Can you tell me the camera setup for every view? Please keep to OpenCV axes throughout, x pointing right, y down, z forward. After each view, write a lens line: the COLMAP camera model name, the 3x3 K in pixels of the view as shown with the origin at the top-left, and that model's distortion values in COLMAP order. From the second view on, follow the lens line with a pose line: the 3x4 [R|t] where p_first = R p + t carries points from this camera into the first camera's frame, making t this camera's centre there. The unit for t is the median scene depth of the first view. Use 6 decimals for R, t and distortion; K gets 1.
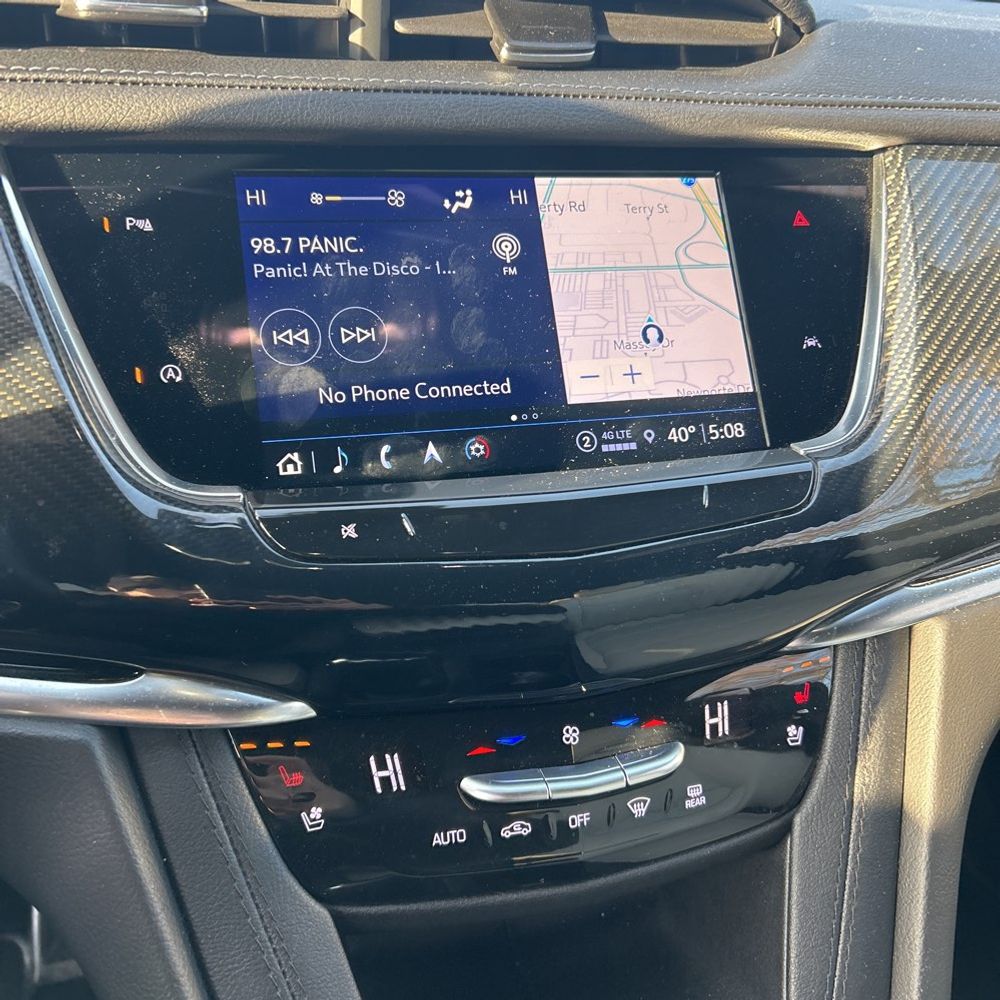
lens RADIAL K [[1000.1, 0, 483.0], [0, 1000.1, 516.9], [0, 0, 1]] dist [0.043244, -0.021930]
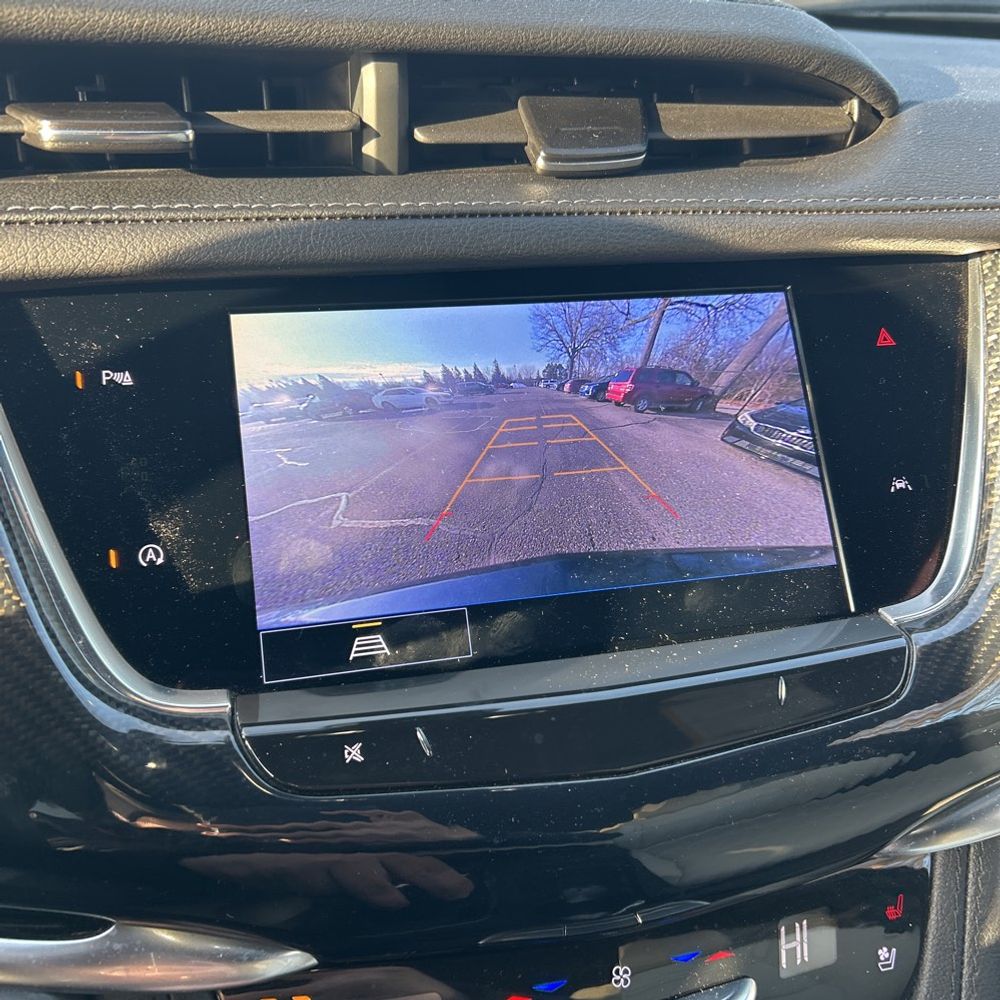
lens RADIAL K [[998.7, 0, 499.3], [0, 998.7, 518.6], [0, 0, 1]] dist [0.027677, -0.012799]
pose [[0.999388, -0.003611, -0.034783, 0.014393], [0.003469, 0.999985, -0.004151, -0.150945], [0.034798, 0.004027, 0.999386, 0.139567]]
